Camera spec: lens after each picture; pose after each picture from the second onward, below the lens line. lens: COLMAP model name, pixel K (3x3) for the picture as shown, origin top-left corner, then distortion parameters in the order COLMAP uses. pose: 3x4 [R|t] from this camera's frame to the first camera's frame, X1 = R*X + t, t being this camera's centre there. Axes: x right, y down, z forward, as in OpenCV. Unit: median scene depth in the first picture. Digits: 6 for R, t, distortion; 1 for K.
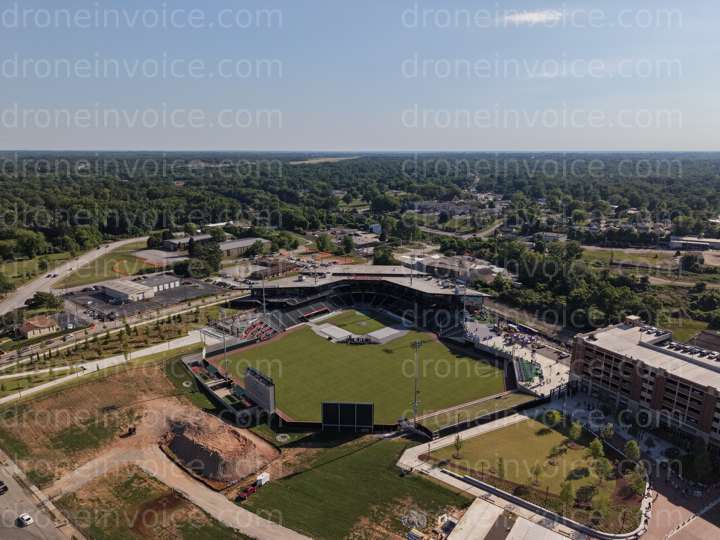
lens RADIAL K [[507.3, 0, 360.0], [0, 507.3, 270.0], [0, 0, 1]] dist [-0.000409, -0.003144]
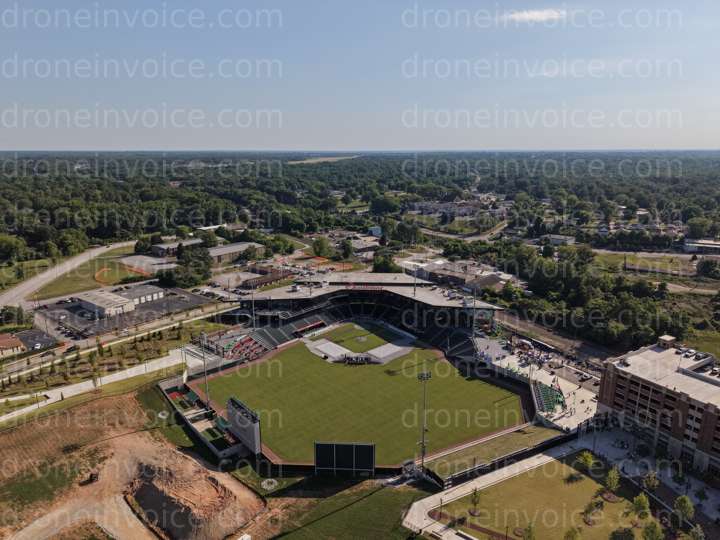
lens RADIAL K [[503.1, 0, 360.0], [0, 503.1, 270.0], [0, 0, 1]] dist [-0.001271, -0.000703]
pose [[0.999996, -0.002841, 0.000948, 0.000852], [0.002838, 0.999992, 0.002788, -0.014906], [-0.000956, -0.002785, 0.999996, 0.064208]]
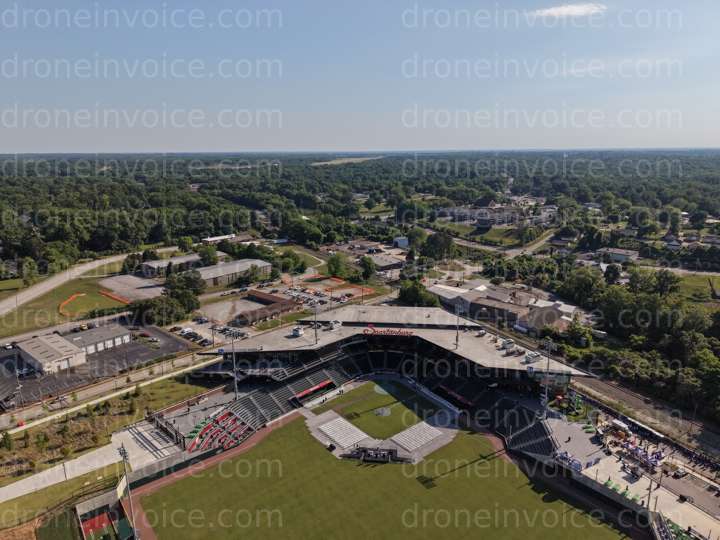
lens RADIAL K [[491.8, 0, 357.0], [0, 491.8, 269.8], [0, 0, 1]] dist [-0.005343, -0.003754]
pose [[0.998438, 0.002679, -0.055814, 0.003507], [-0.002317, 0.999976, 0.006565, -0.057466], [0.055831, -0.006425, 0.998420, 0.247011]]
